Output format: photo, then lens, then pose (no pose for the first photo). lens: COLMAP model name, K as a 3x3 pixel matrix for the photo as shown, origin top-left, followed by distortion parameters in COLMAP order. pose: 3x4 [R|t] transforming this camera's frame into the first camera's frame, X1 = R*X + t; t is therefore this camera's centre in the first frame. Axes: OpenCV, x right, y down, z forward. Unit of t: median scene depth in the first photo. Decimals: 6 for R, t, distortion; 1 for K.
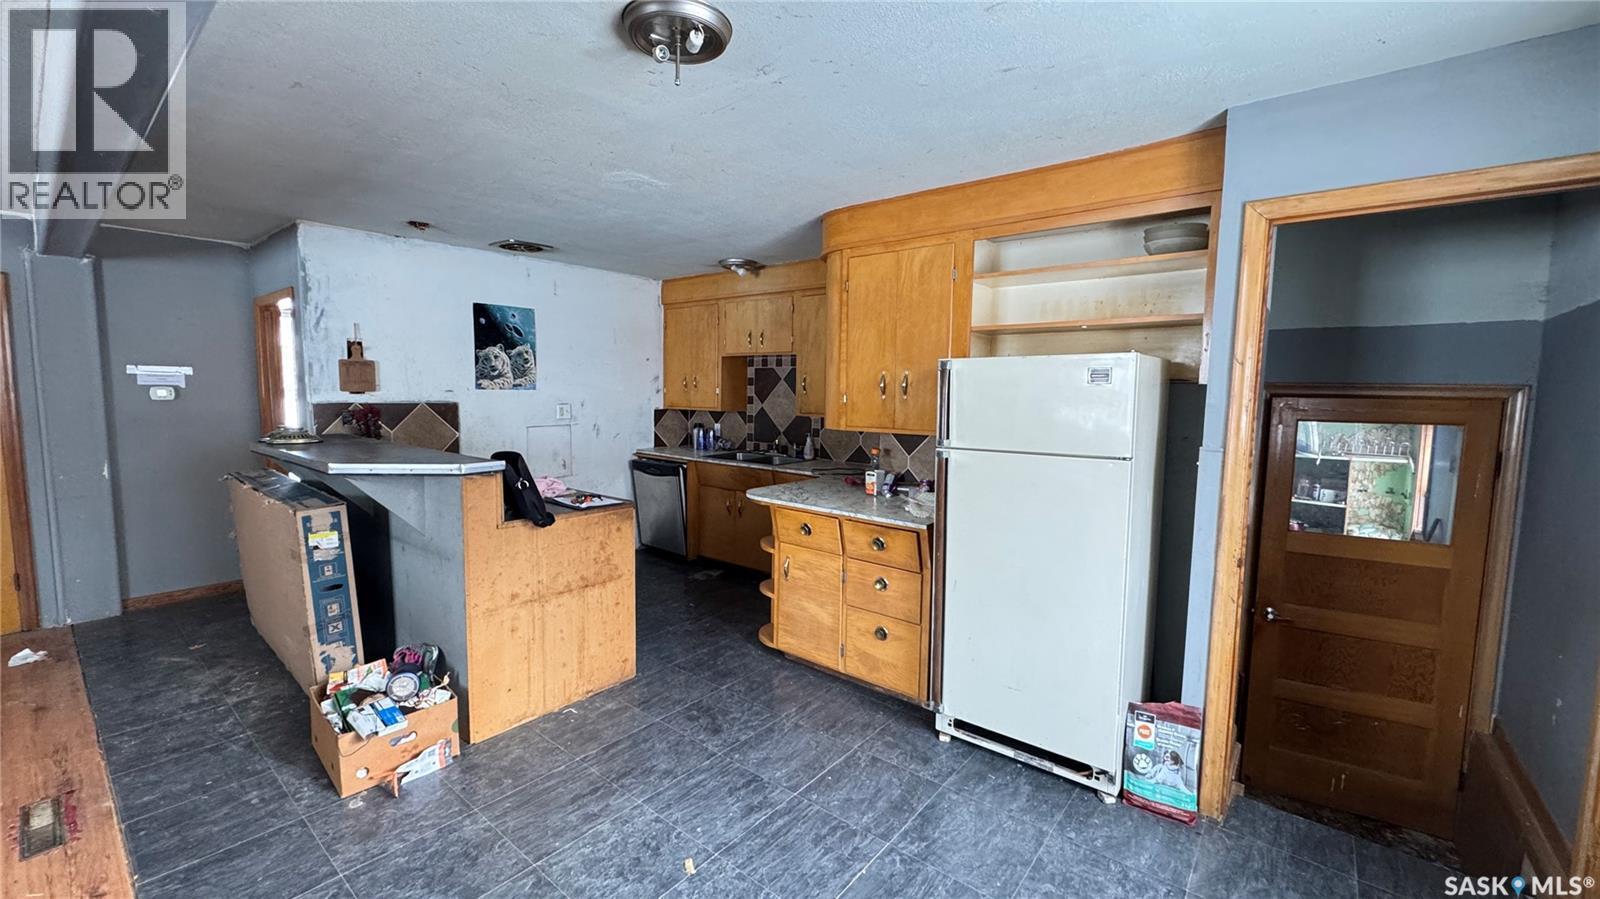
lens RADIAL K [[636.6, 0, 799.5], [0, 636.6, 448.8], [0, 0, 1]] dist [-0.003394, 0.000027]
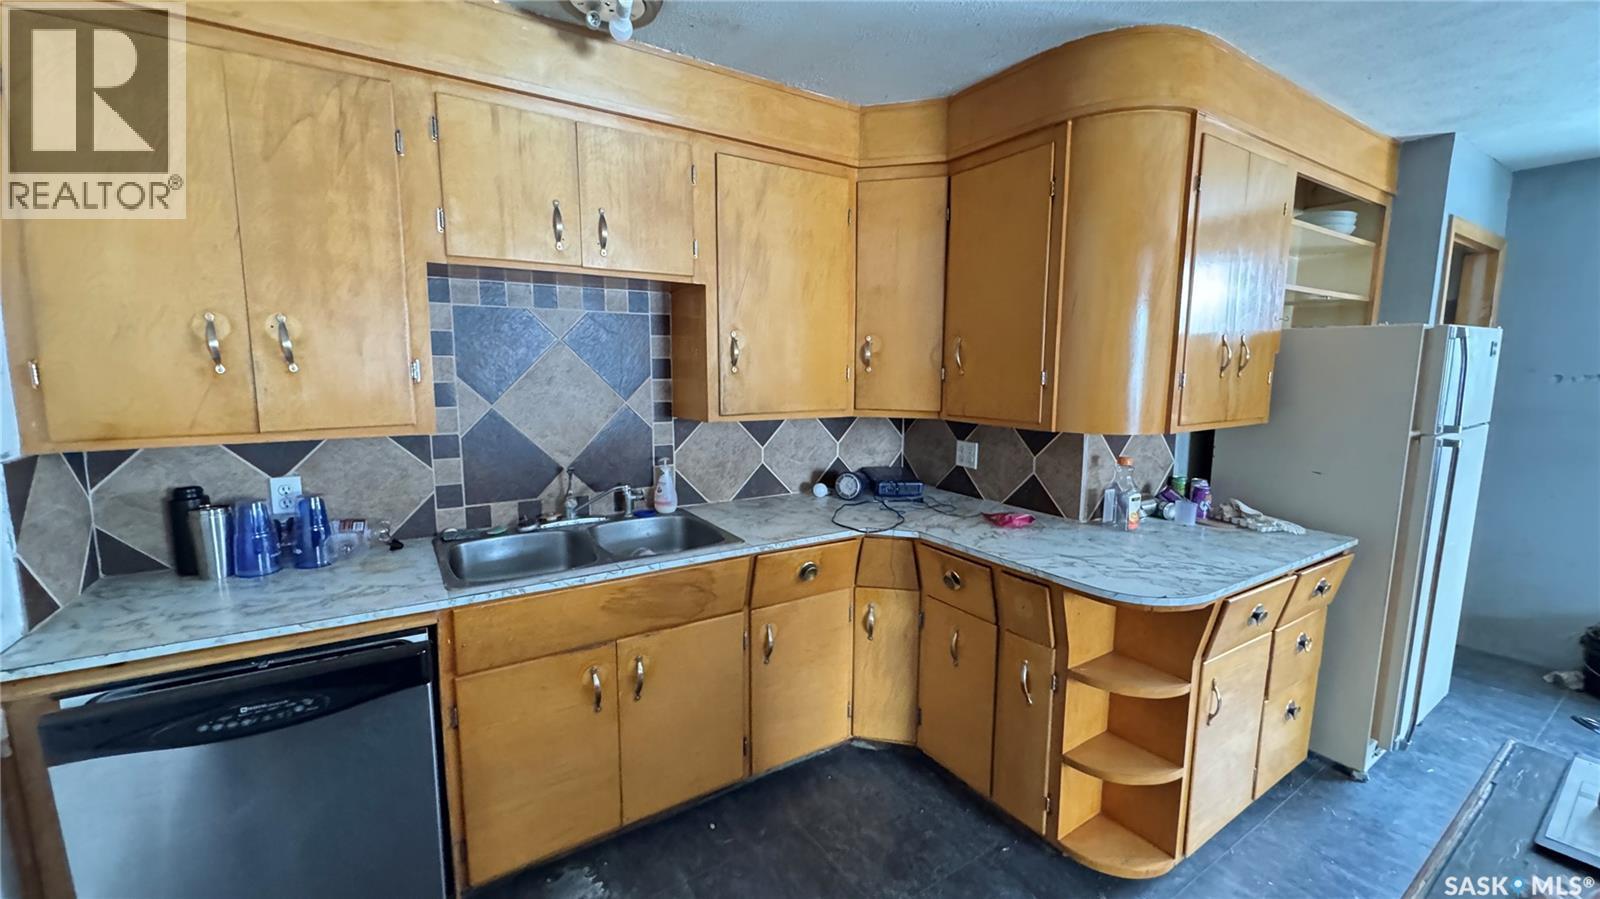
lens RADIAL K [[636.6, 0, 799.4], [0, 636.6, 447.1], [0, 0, 1]] dist [-0.003394, 0.000027]
pose [[0.300893, -0.135941, 0.943919, -0.373427], [0.091743, 0.989323, 0.113235, -0.071884], [-0.949235, 0.052527, 0.310153, 0.722158]]
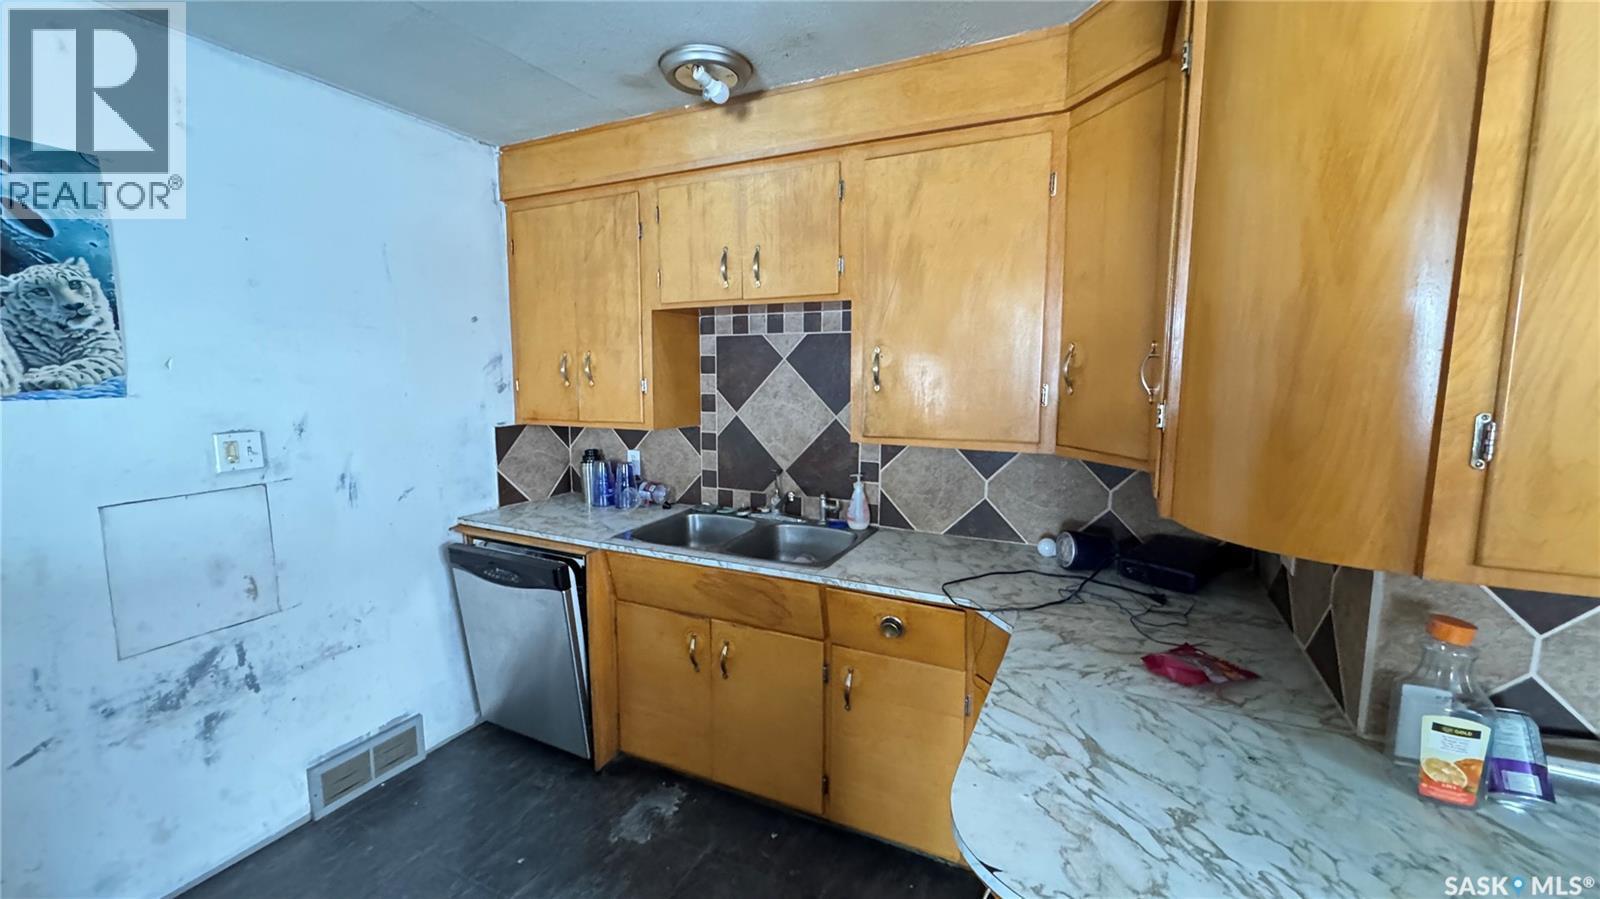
lens RADIAL K [[636.6, 0, 799.4], [0, 636.6, 447.6], [0, 0, 1]] dist [-0.003394, 0.000027]
pose [[0.972582, -0.043522, 0.228453, -0.126237], [0.037428, 0.998820, 0.030941, -0.056841], [-0.229530, -0.021542, 0.973063, 0.527696]]
